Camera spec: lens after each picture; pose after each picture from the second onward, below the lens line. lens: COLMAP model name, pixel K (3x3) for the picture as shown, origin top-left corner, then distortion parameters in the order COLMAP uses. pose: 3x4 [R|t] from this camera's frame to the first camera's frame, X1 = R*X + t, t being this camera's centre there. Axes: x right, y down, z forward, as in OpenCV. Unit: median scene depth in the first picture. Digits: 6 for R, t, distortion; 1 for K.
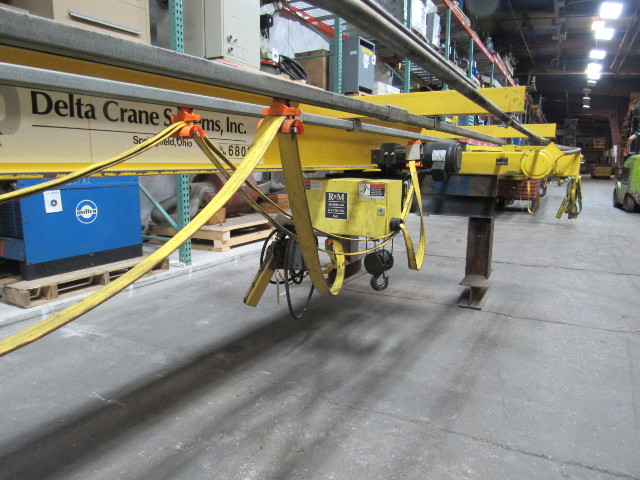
lens RADIAL K [[452.3, 0, 330.3], [0, 452.3, 240.4], [0, 0, 1]] dist [-0.025001, 0.002425]
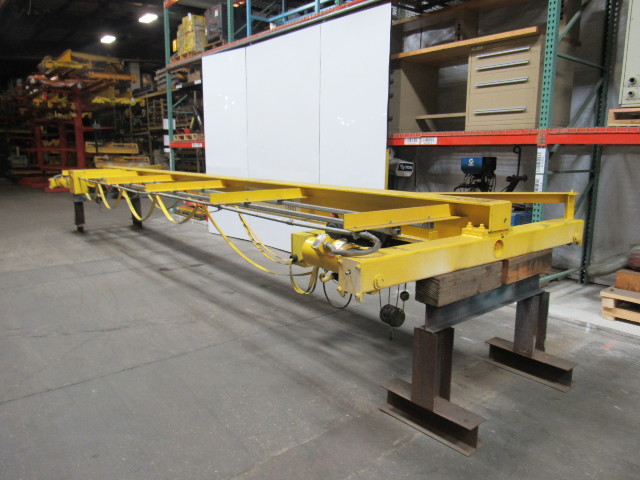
lens RADIAL K [[485.3, 0, 320.0], [0, 485.3, 240.0], [0, 0, 1]] dist [-0.060575, 0.038684]
pose [[-0.390130, 0.156462, -0.907369, 1.383763], [-0.163411, 0.958048, 0.235461, -0.431730], [0.906143, 0.240135, -0.348196, 1.332173]]
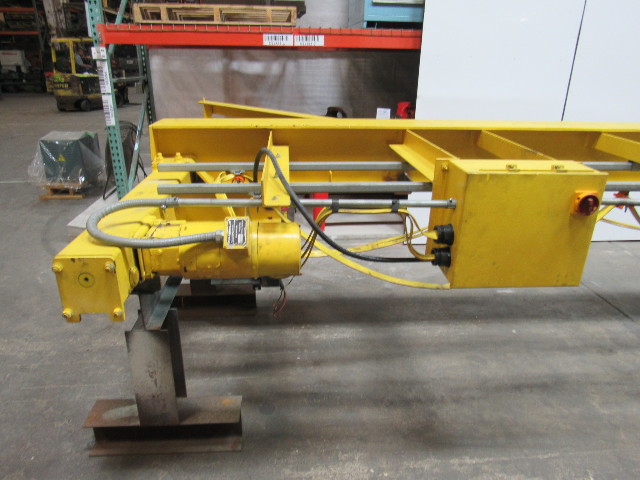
lens RADIAL K [[453.3, 0, 320.0], [0, 453.3, 240.0], [0, 0, 1]] dist [-0.027469, 0.002392]
pose [[0.545007, 0.307659, -0.779944, -0.495130], [-0.152900, 0.951114, 0.268336, 0.087028], [0.824372, -0.026992, 0.565405, -1.695174]]
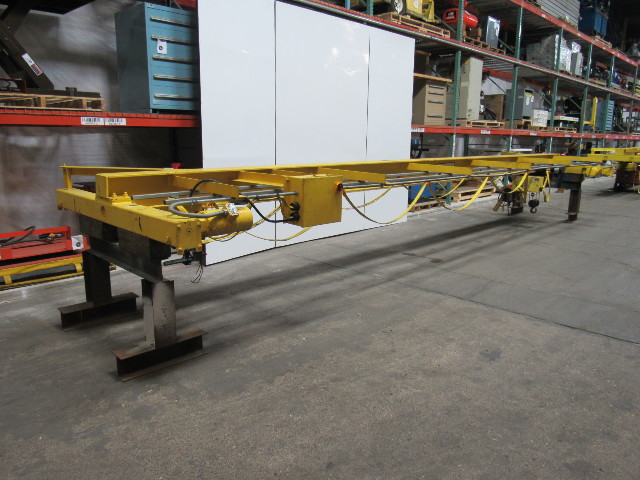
lens RADIAL K [[485.3, 0, 320.0], [0, 485.3, 240.0], [0, 0, 1]] dist [-0.060575, 0.038684]
pose [[0.959615, 0.061848, -0.274434, -0.382493], [-0.050967, 0.997612, 0.046612, 0.229010], [0.276661, -0.030742, 0.960476, -2.571093]]
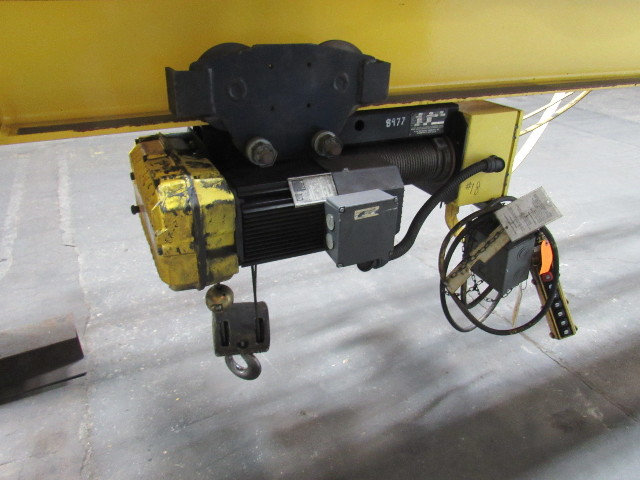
lens RADIAL K [[485.3, 0, 320.0], [0, 485.3, 240.0], [0, 0, 1]] dist [-0.060575, 0.038684]
pose [[-0.815488, -0.288730, 0.501612, -0.171821], [0.077204, 0.804668, 0.588684, -0.307731], [-0.573602, 0.518791, -0.633906, 1.318565]]
